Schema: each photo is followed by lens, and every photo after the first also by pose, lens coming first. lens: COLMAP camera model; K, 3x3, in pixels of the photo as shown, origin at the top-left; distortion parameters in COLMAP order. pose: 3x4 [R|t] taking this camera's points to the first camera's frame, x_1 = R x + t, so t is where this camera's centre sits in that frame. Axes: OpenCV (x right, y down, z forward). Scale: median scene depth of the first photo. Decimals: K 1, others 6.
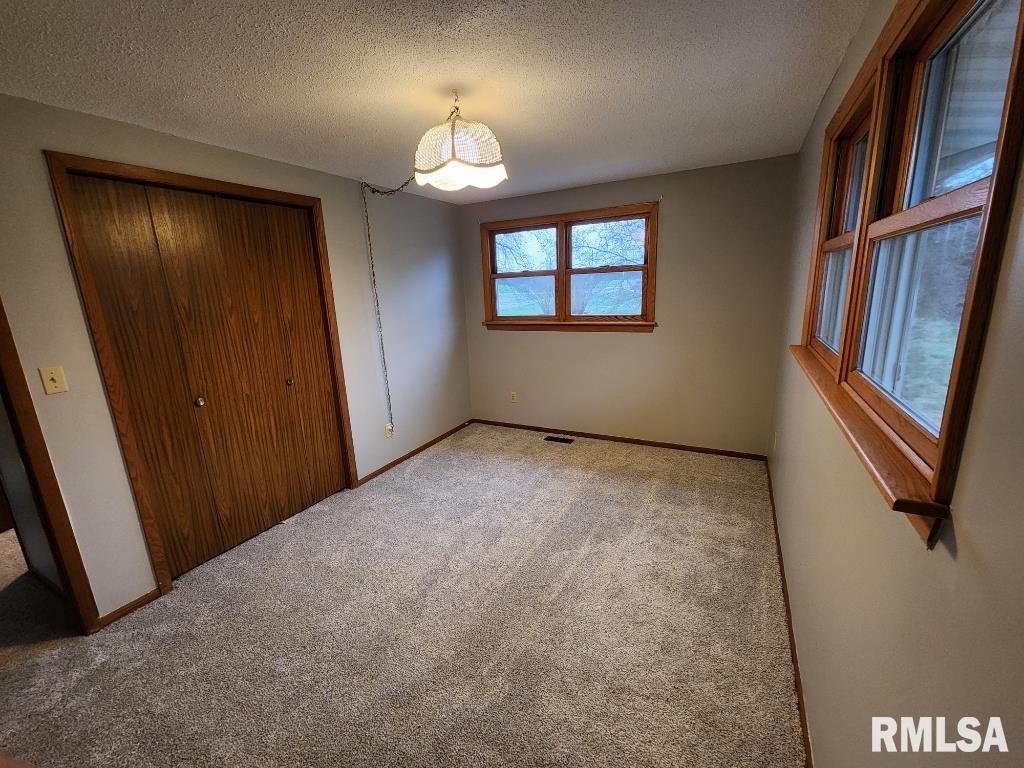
lens RADIAL K [[419.4, 0, 512.4], [0, 419.4, 388.6], [0, 0, 1]] dist [-0.000043, 0.000624]
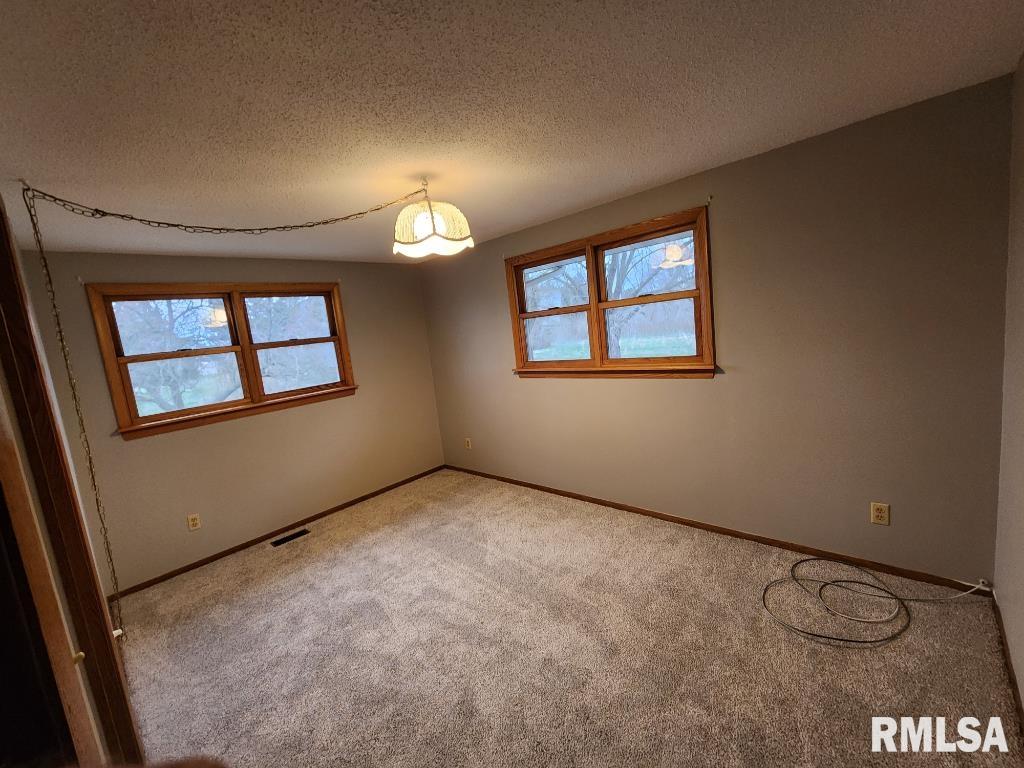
lens RADIAL K [[419.4, 0, 510.7], [0, 419.4, 382.1], [0, 0, 1]] dist [-0.000043, 0.000624]
pose [[0.273683, -0.114886, 0.954934, -0.597931], [0.326339, 0.945038, 0.020167, -0.051557], [-0.904766, 0.306113, 0.296132, 0.279278]]
